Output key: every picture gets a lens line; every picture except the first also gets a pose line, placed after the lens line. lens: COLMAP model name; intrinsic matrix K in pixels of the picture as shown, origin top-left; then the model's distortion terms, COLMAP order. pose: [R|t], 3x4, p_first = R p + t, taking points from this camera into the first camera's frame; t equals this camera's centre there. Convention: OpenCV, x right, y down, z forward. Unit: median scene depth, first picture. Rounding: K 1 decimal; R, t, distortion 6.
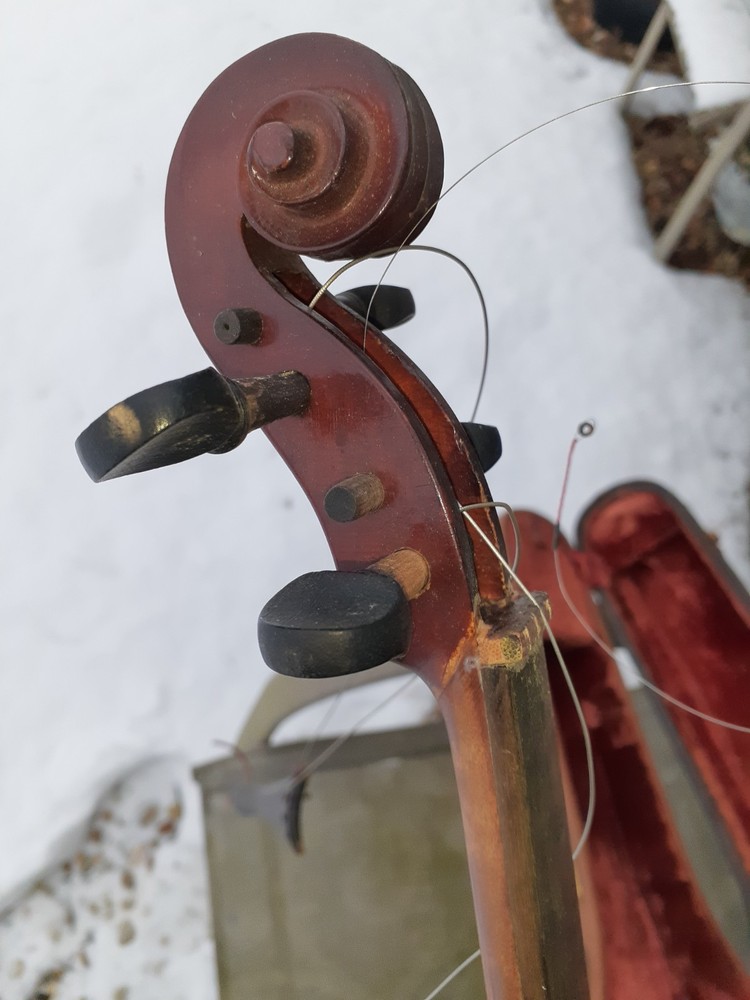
lens RADIAL K [[784.3, 0, 374.4], [0, 784.3, 518.5], [0, 0, 1]] dist [-0.001832, -0.052602]
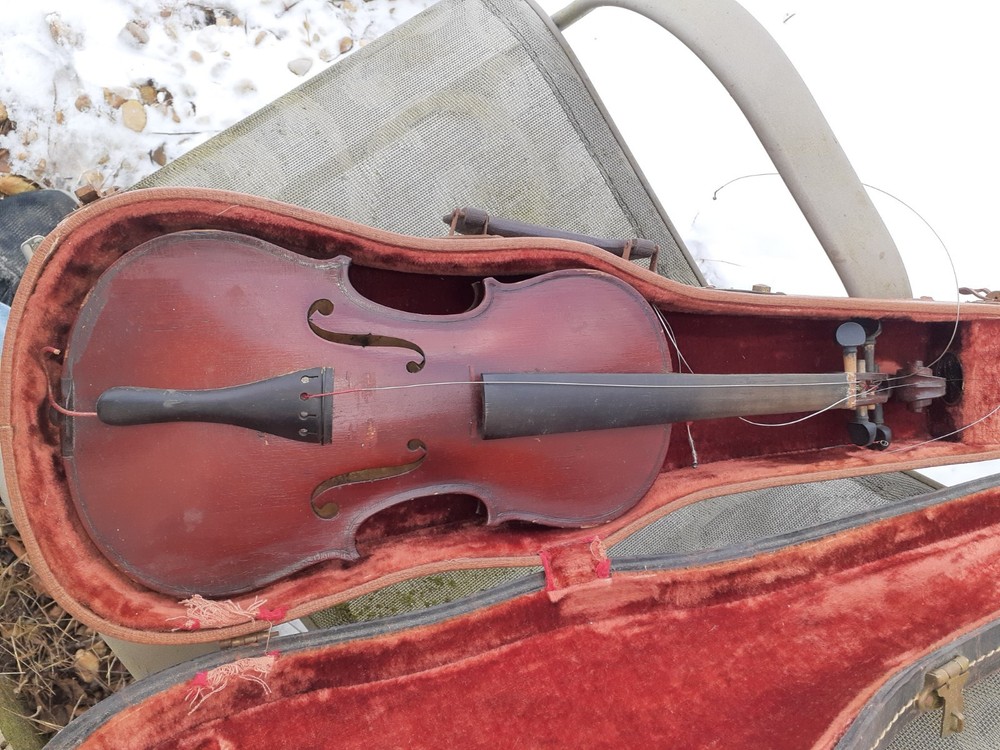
lens RADIAL K [[771.1, 0, 497.4], [0, 771.1, 376.7], [0, 0, 1]] dist [0.006915, -0.046433]
pose [[0.417101, 0.908720, -0.015939, 0.147140], [-0.860455, 0.400473, 0.315021, 0.179107], [0.292649, -0.117681, 0.948951, 0.124444]]
